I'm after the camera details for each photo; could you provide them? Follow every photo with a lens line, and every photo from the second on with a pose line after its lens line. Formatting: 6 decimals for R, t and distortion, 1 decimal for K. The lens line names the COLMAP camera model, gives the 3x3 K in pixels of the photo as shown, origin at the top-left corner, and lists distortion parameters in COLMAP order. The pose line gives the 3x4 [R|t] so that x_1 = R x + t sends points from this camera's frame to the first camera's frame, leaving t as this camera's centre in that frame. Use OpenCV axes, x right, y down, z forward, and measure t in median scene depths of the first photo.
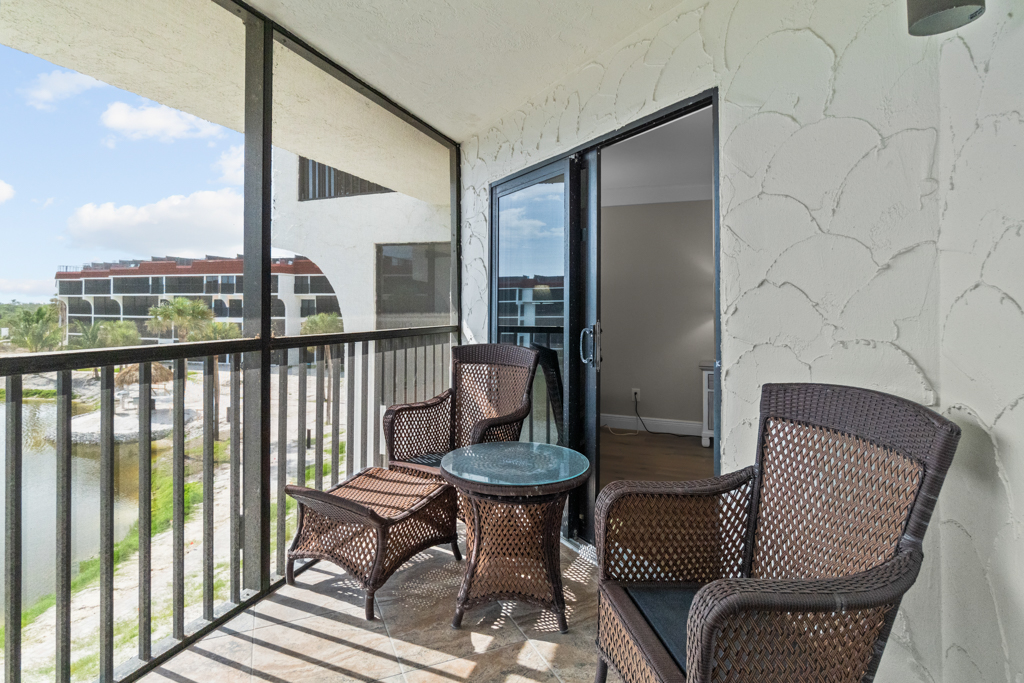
lens RADIAL K [[513.6, 0, 497.8], [0, 513.6, 329.1], [0, 0, 1]] dist [-0.002156, 0.002746]
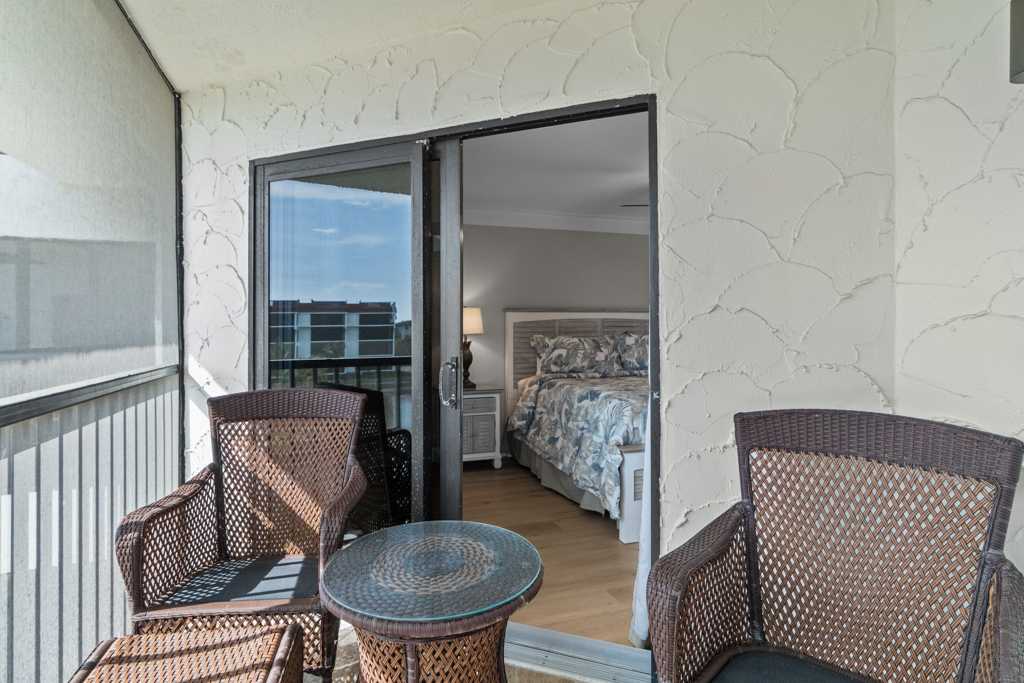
lens RADIAL K [[514.7, 0, 511.0], [0, 514.7, 346.6], [0, 0, 1]] dist [-0.005058, 0.000498]
pose [[0.774194, -0.025893, 0.632419, -0.365961], [0.035486, 0.999367, -0.002523, -0.028045], [-0.631953, 0.024395, 0.774623, 0.463219]]
